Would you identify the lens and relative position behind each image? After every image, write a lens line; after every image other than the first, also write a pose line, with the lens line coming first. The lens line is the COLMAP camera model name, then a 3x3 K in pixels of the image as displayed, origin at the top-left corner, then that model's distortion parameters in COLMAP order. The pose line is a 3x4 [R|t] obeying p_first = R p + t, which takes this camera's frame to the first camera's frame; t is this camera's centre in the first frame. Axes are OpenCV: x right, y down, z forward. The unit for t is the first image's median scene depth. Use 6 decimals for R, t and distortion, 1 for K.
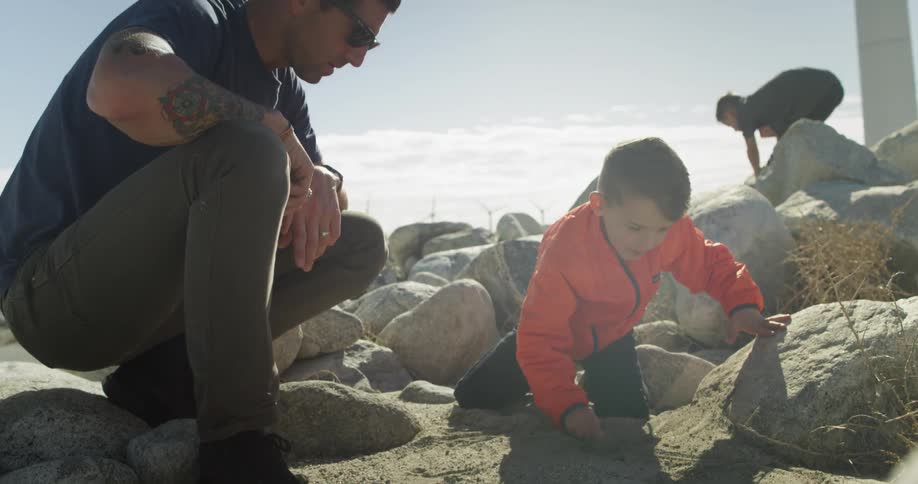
lens RADIAL K [[858.6, 0, 459.0], [0, 858.6, 242.0], [0, 0, 1]] dist [-0.074493, 0.078058]
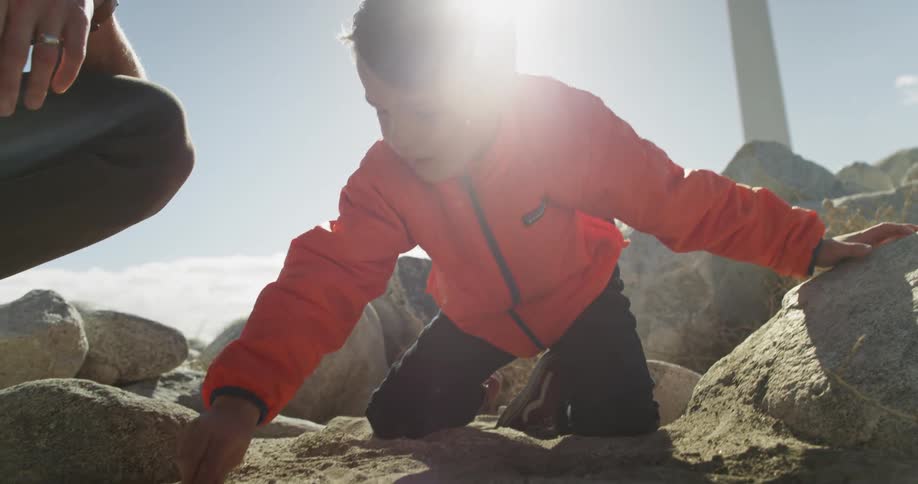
lens RADIAL K [[858.6, 0, 459.0], [0, 858.6, 242.0], [0, 0, 1]] dist [-0.074493, 0.078058]
pose [[0.994362, 0.007210, 0.105795, 0.031423], [0.007974, 0.989778, -0.142394, 0.119590], [-0.105740, 0.142434, 0.984140, 0.303933]]
